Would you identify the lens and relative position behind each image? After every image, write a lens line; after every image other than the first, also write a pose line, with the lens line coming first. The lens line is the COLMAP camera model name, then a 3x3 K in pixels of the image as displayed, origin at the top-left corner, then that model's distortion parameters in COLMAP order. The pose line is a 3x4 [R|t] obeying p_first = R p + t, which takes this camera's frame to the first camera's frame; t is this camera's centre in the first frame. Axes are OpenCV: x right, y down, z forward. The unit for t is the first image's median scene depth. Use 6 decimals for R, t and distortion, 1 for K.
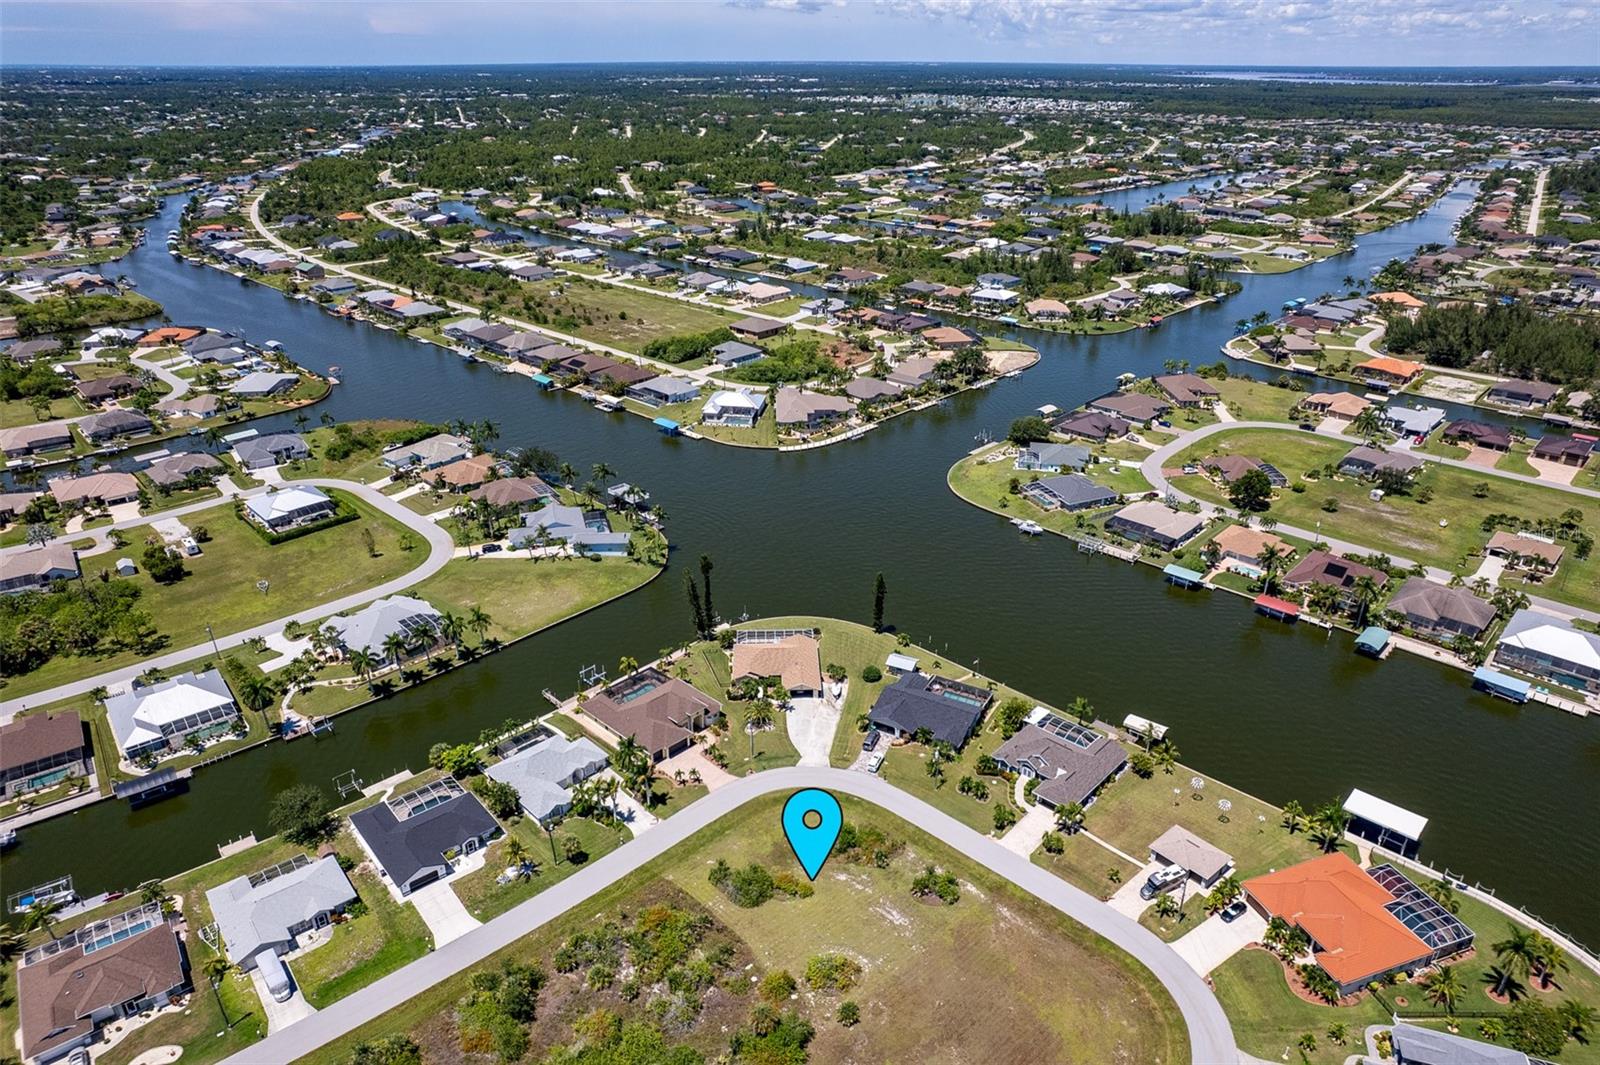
lens RADIAL K [[1039.4, 0, 806.9], [0, 1039.4, 532.2], [0, 0, 1]] dist [-0.077420, 0.071522]
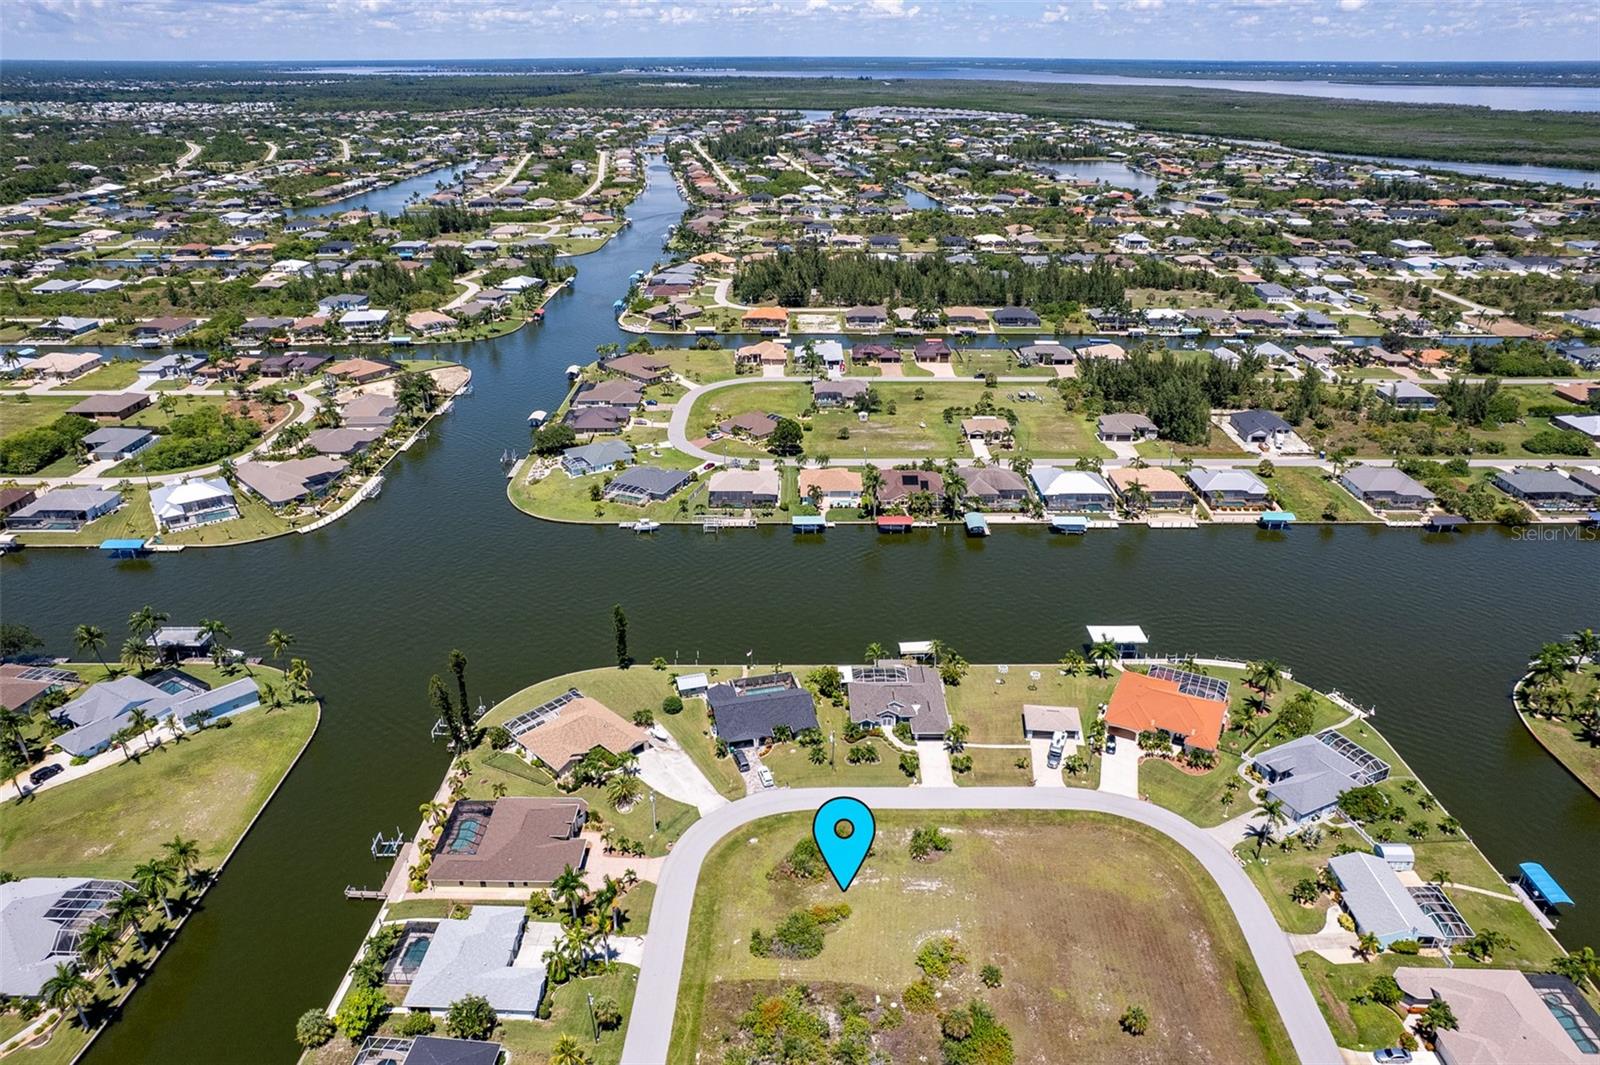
lens RADIAL K [[1051.8, 0, 806.7], [0, 1051.8, 531.8], [0, 0, 1]] dist [-0.075997, 0.066497]
pose [[0.725386, -0.289678, 0.624421, -0.304140], [0.290068, 0.951300, 0.104350, -0.059308], [-0.624239, 0.105430, 0.774086, 0.126151]]
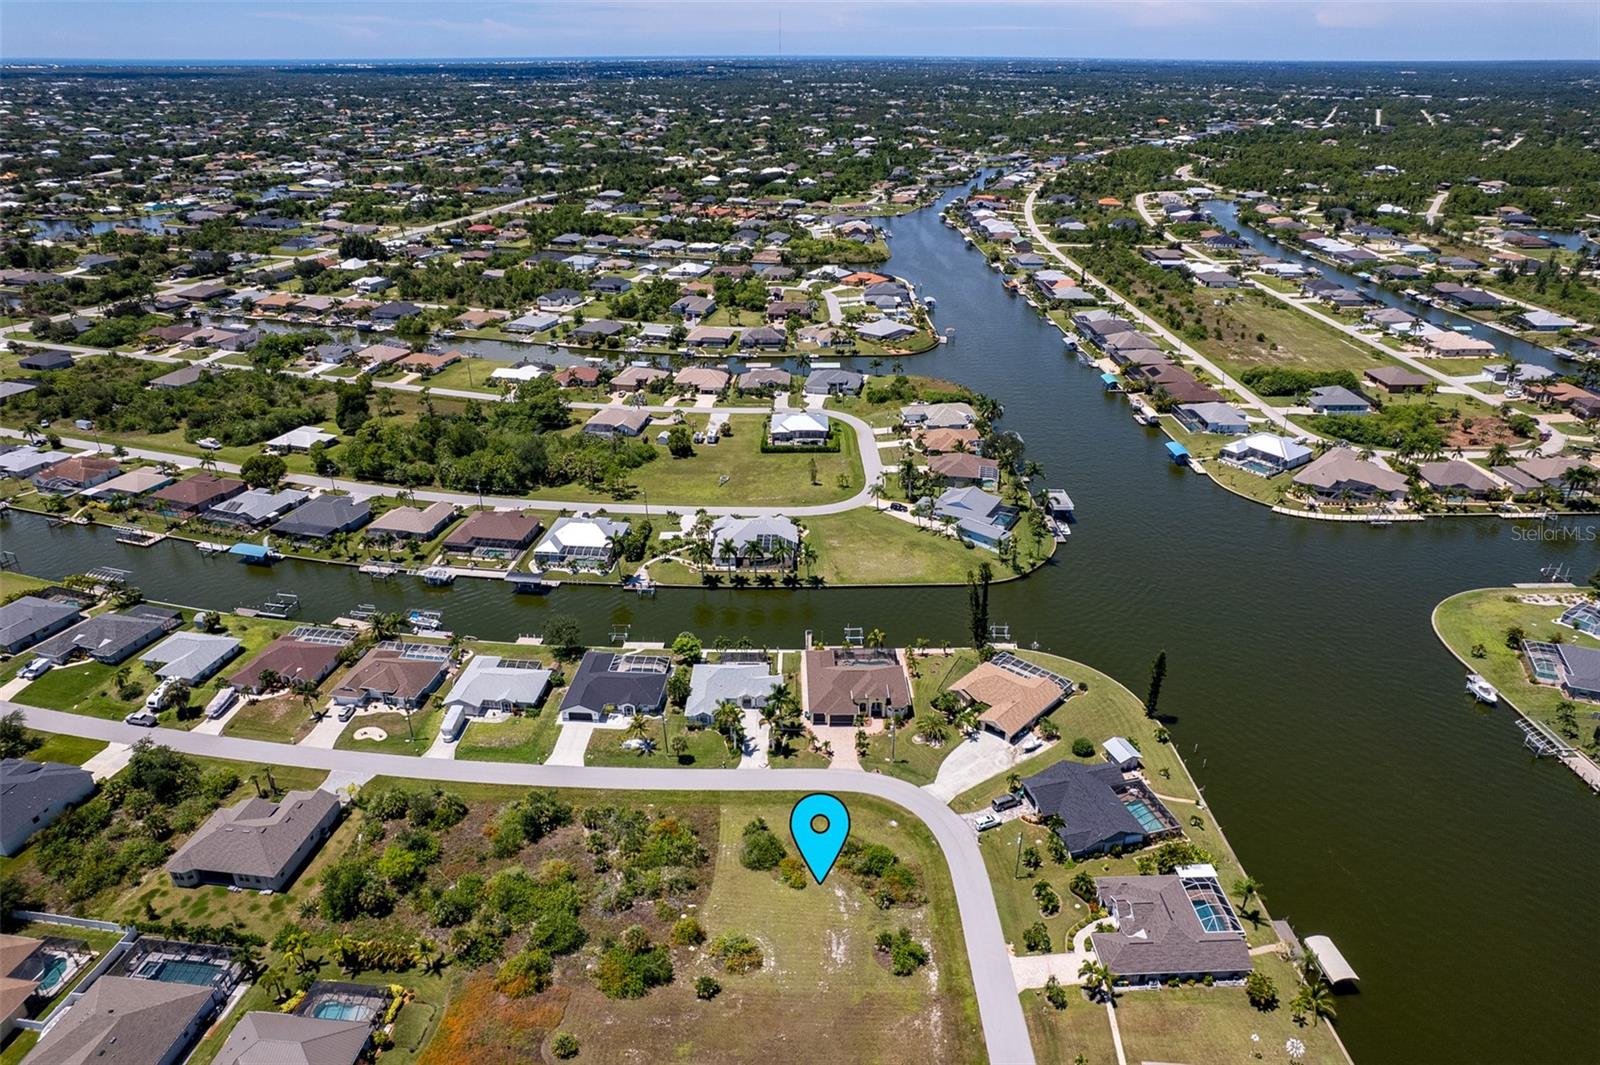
lens RADIAL K [[1039.4, 0, 806.9], [0, 1039.4, 532.2], [0, 0, 1]] dist [-0.077420, 0.071522]
pose [[0.707180, 0.300522, -0.639987, 0.308810], [-0.298016, 0.947531, 0.115633, -0.053373], [0.641158, 0.108953, 0.759635, 0.116741]]
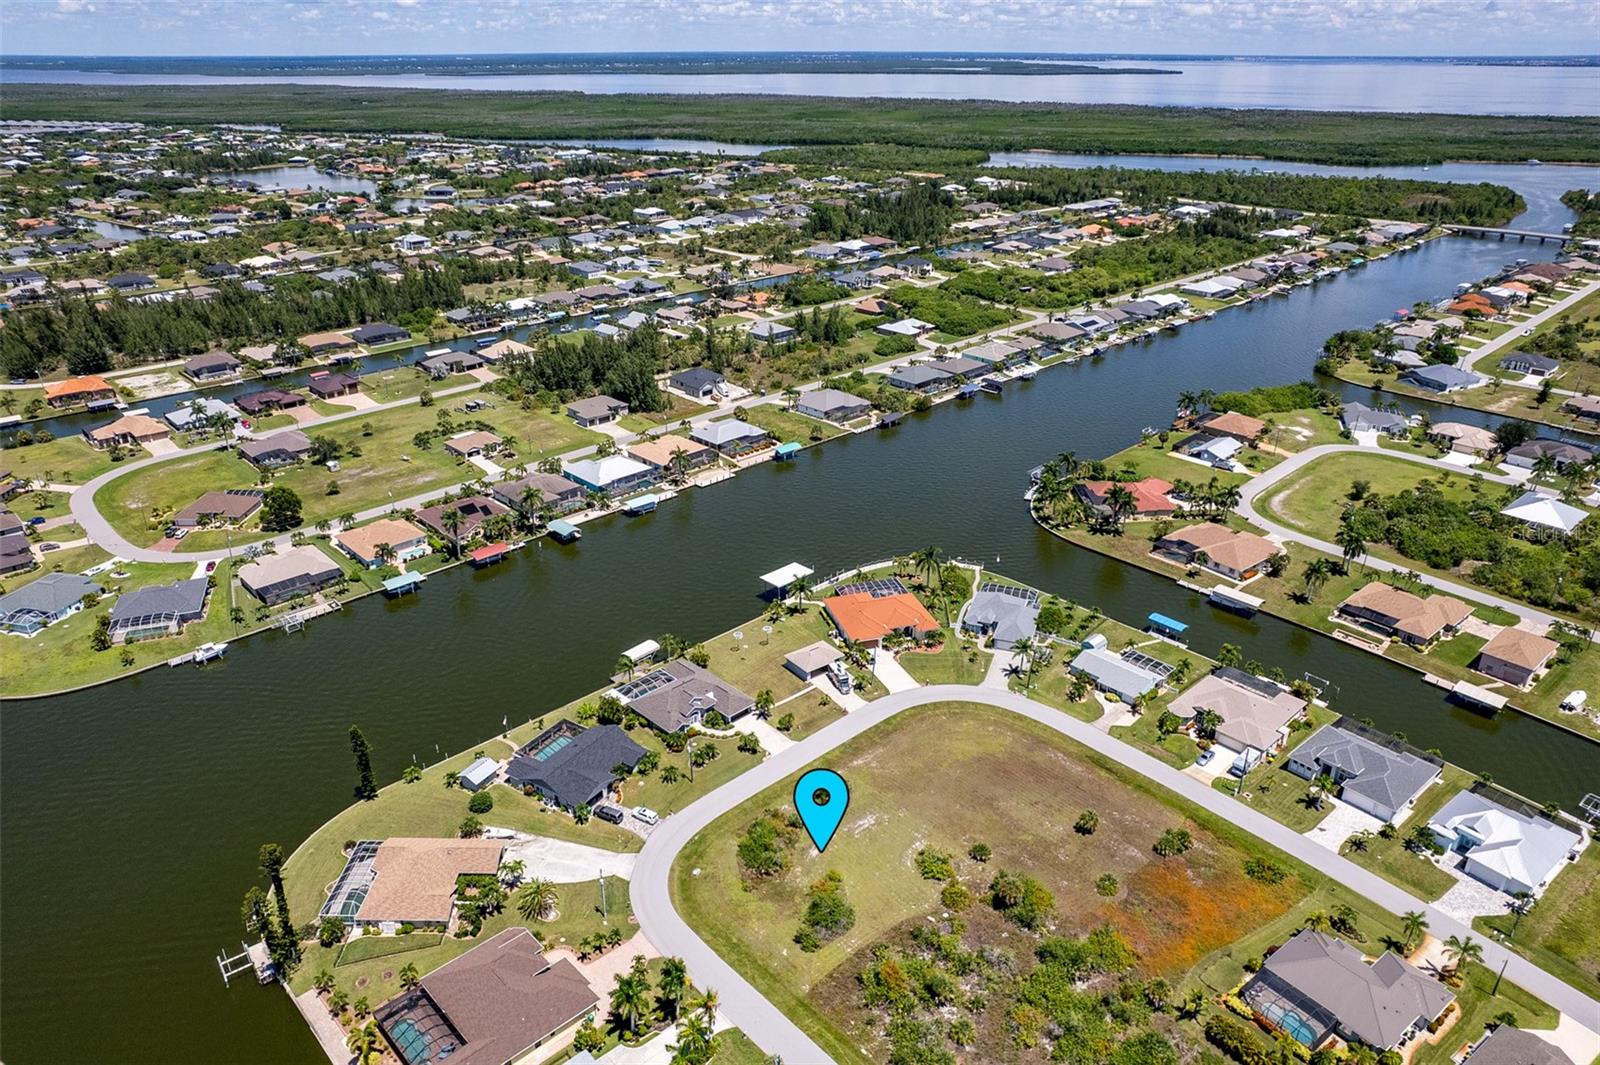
lens RADIAL K [[1071.0, 0, 800.0], [0, 1071.0, 532.5], [0, 0, 1]] dist [-0.073330, 0.064883]
pose [[0.048258, -0.418215, 0.907065, -0.456046], [0.420819, 0.832105, 0.361265, -0.182088], [-0.905860, 0.364276, 0.216148, 0.387075]]
